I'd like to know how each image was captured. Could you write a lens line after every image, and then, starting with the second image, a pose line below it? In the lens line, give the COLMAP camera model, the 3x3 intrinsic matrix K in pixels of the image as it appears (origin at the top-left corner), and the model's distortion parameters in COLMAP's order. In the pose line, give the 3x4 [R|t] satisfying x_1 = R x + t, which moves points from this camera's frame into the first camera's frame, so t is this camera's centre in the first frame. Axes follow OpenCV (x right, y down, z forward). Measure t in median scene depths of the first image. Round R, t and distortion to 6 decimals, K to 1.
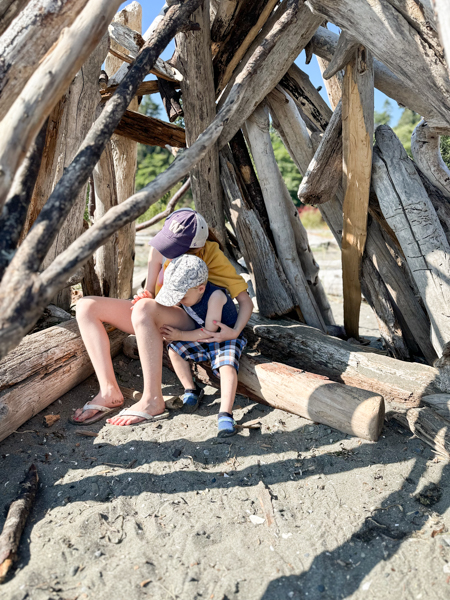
lens RADIAL K [[417.6, 0, 225.8], [0, 417.6, 299.3], [0, 0, 1]] dist [-0.010483, -0.003233]
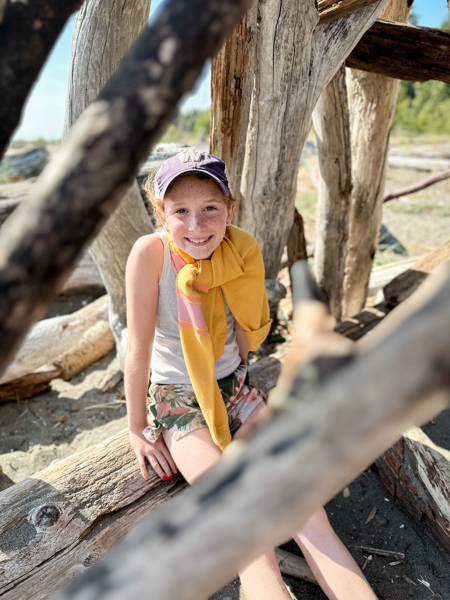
lens RADIAL K [[417.6, 0, 225.8], [0, 417.6, 301.7], [0, 0, 1]] dist [-0.010483, -0.003233]
pose [[0.807522, 0.186924, -0.559435, -0.024292], [-0.074800, 0.973252, 0.217223, -0.202113], [0.585075, -0.133567, 0.799904, 0.390952]]
